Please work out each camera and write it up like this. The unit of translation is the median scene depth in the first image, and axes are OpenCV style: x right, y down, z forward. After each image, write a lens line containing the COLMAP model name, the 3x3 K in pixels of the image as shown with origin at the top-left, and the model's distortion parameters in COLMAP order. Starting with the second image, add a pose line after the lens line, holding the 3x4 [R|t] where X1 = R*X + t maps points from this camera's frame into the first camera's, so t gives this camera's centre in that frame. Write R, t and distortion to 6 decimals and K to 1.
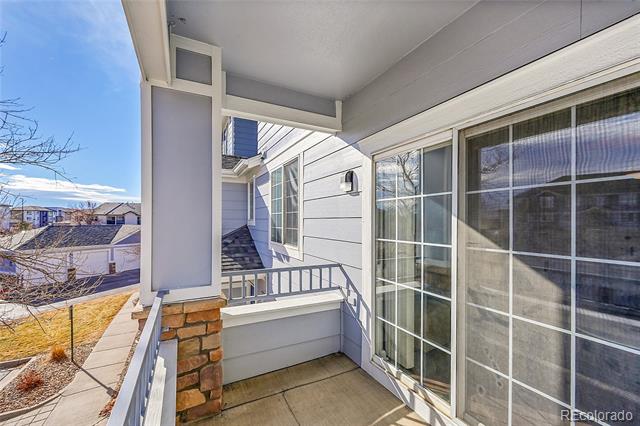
lens RADIAL K [[280.4, 0, 324.3], [0, 280.4, 222.5], [0, 0, 1]] dist [0.006024, 0.000502]
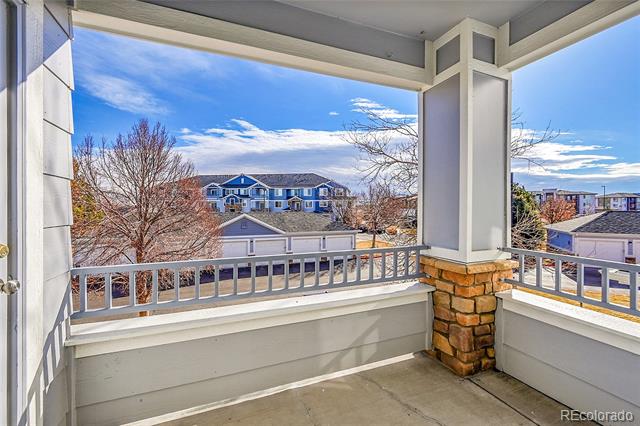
lens RADIAL K [[280.4, 0, 321.4], [0, 280.4, 209.7], [0, 0, 1]] dist [0.006024, 0.000502]
pose [[-0.104028, 0.004959, -0.994562, 0.140061], [-0.010521, 0.999926, 0.006086, 0.013668], [0.994519, 0.011097, -0.103968, 0.118350]]
